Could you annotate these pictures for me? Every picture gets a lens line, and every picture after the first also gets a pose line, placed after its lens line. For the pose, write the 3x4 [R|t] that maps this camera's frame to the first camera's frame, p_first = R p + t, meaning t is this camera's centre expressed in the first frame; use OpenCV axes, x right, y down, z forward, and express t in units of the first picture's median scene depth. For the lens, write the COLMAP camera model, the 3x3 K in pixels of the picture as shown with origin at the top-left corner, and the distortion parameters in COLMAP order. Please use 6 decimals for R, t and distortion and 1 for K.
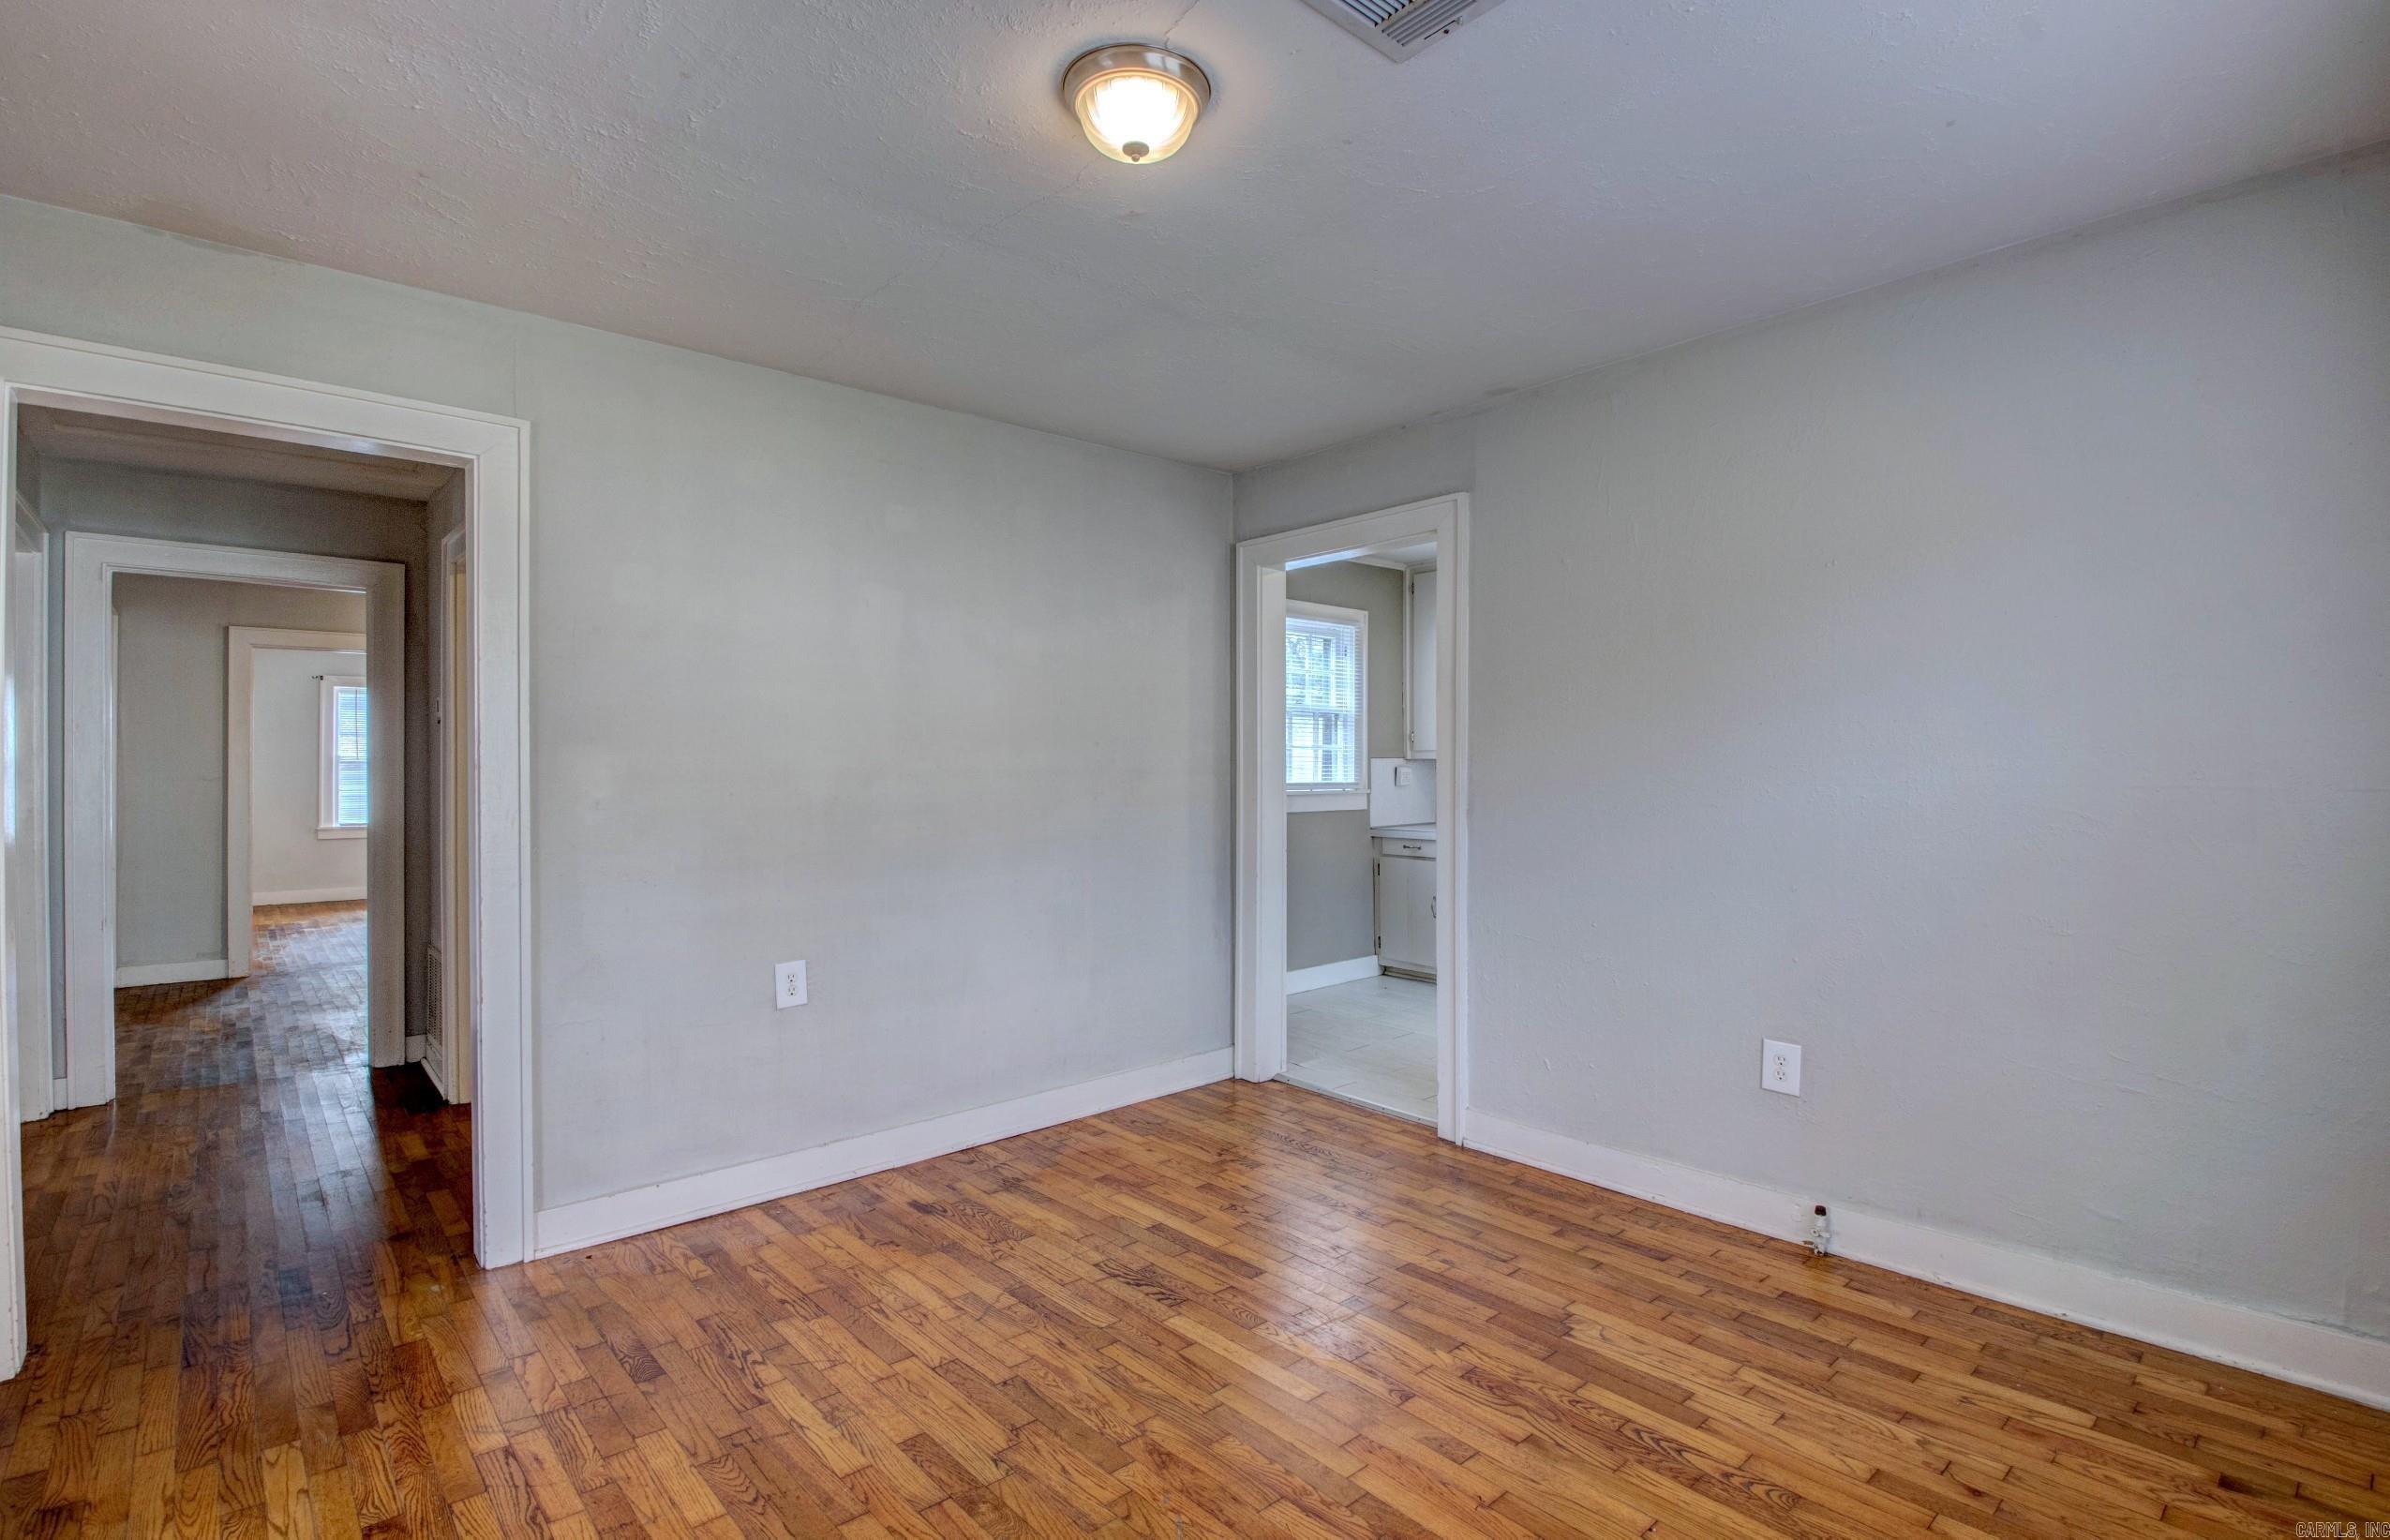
lens RADIAL K [[1120.7, 0, 1190.1], [0, 1120.7, 761.6], [0, 0, 1]] dist [0.013124, -0.021590]
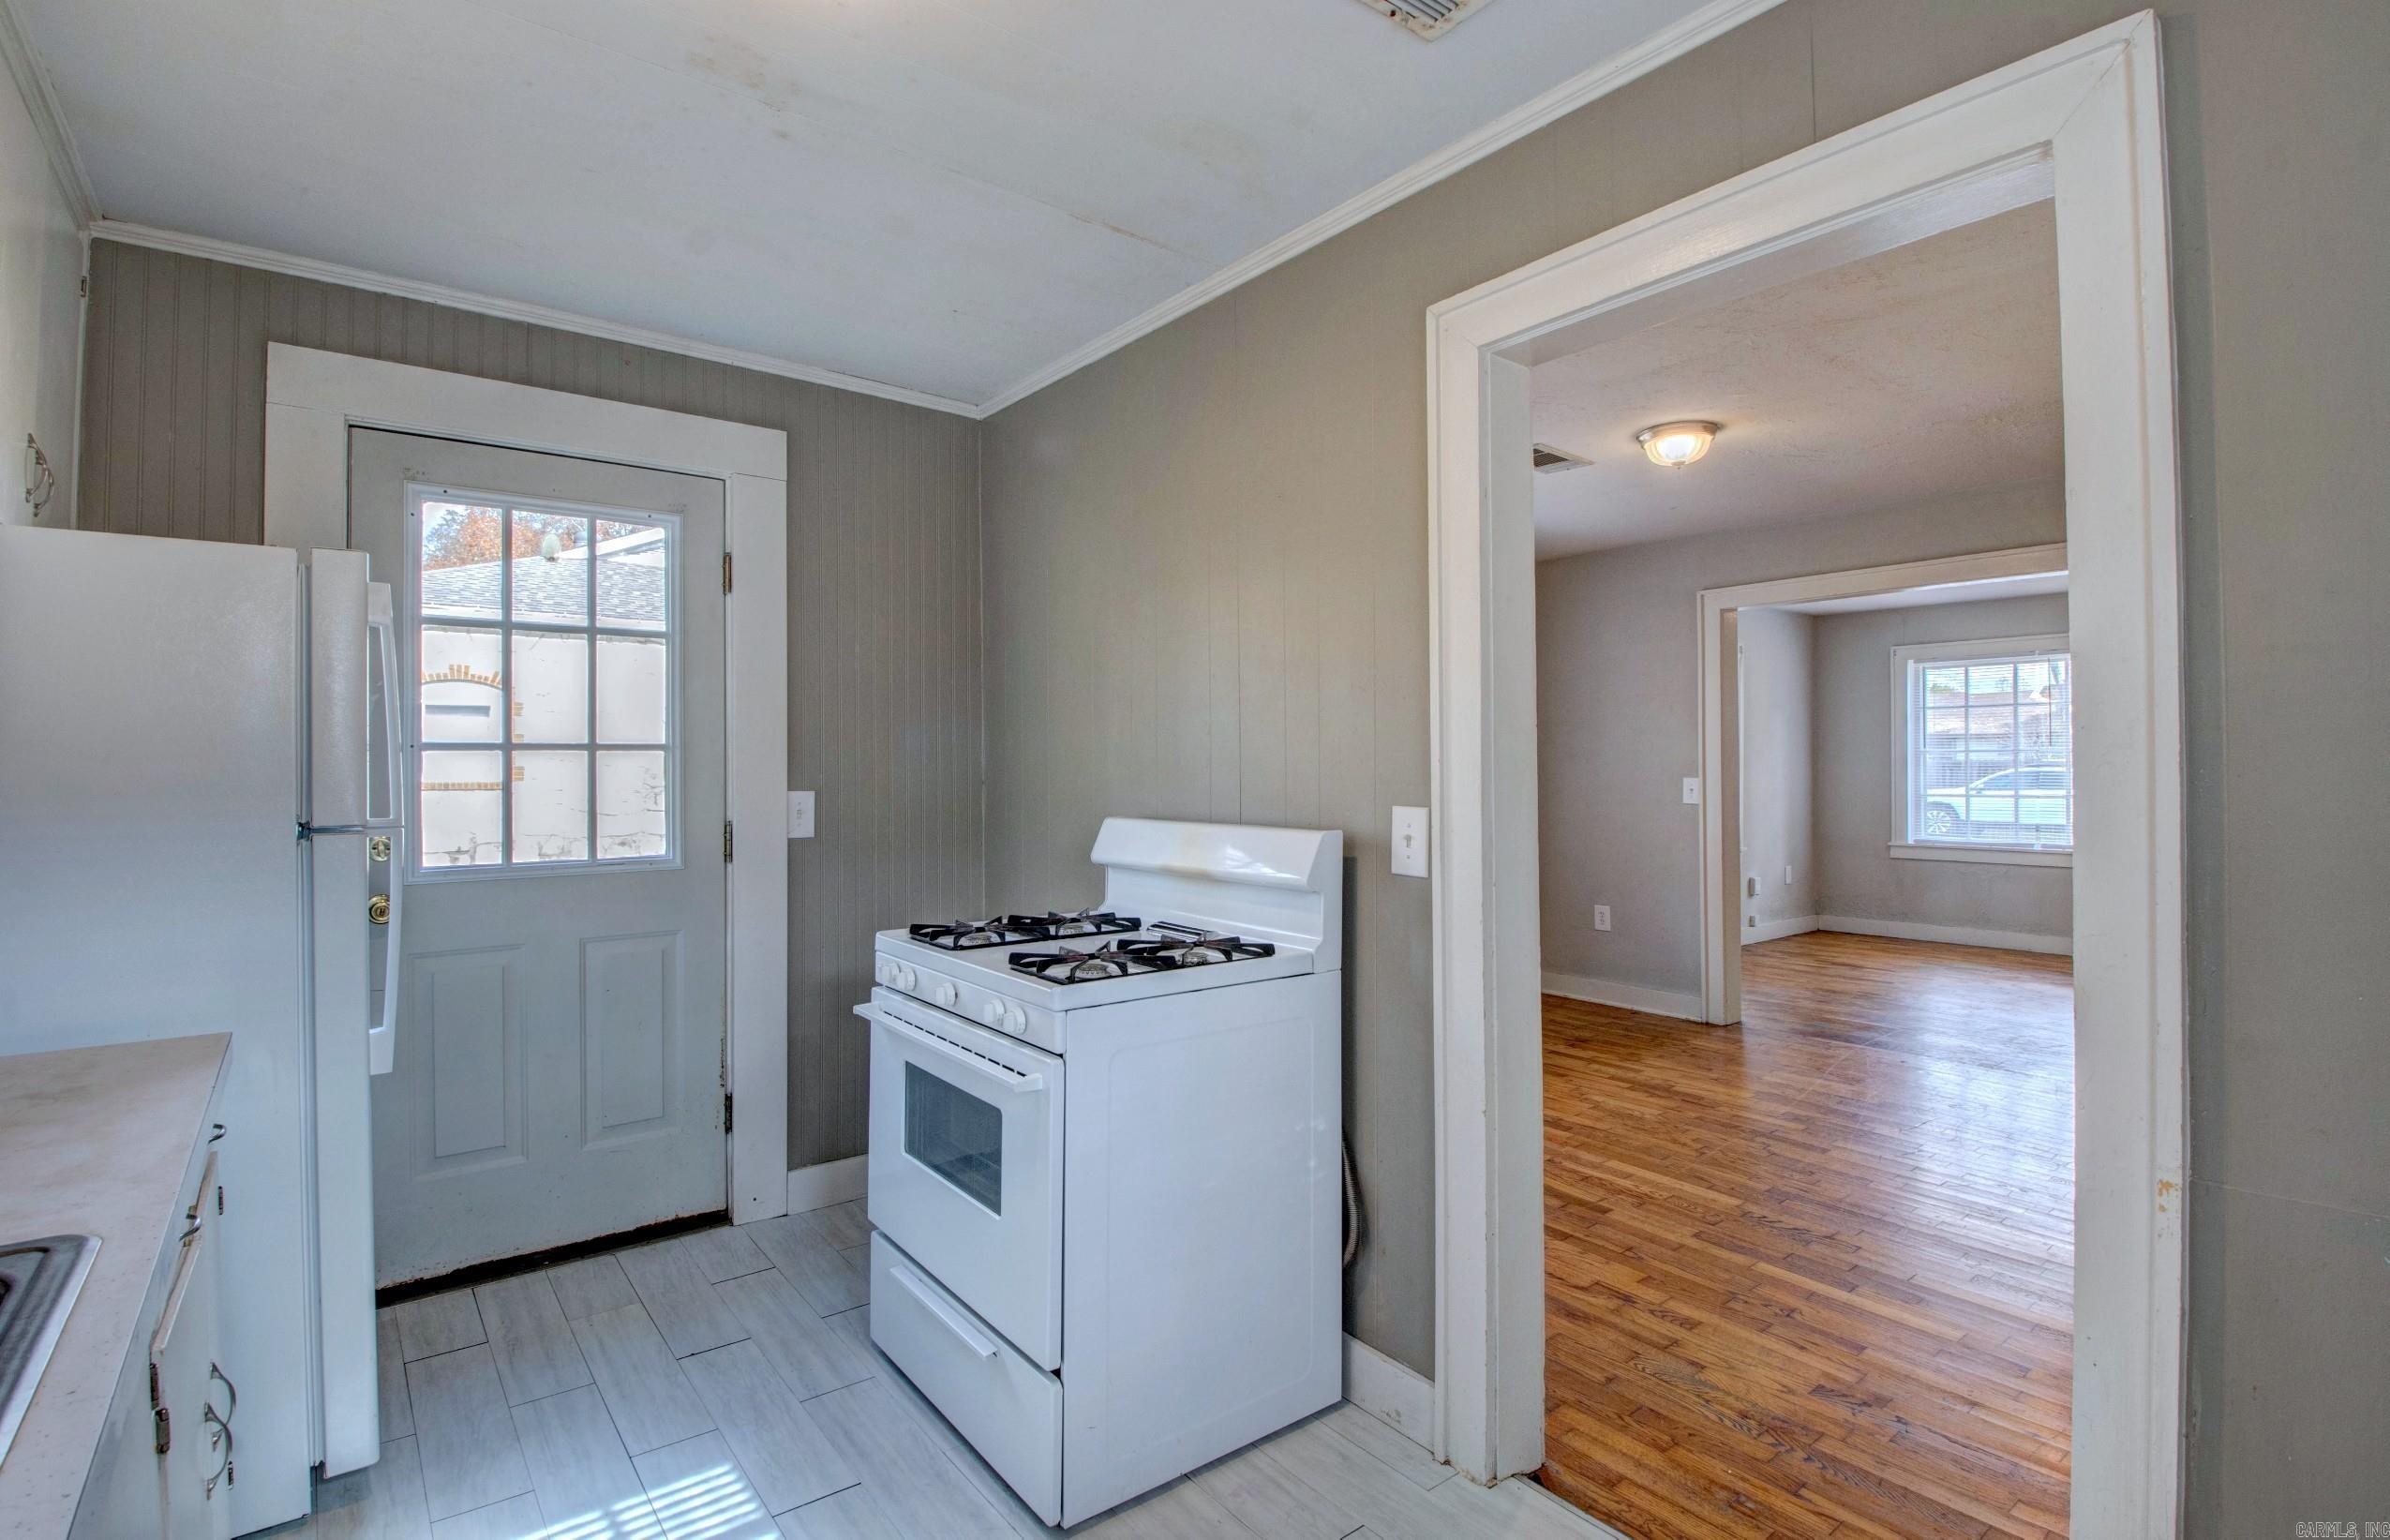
lens RADIAL K [[1084.9, 0, 1187.2], [0, 1084.9, 760.1], [0, 0, 1]] dist [-0.003686, -0.019176]
pose [[-0.997550, 0.007461, 0.069555, 0.467231], [0.006395, 0.999859, -0.015530, -0.000743], [-0.069661, -0.015047, -0.997457, 2.028784]]
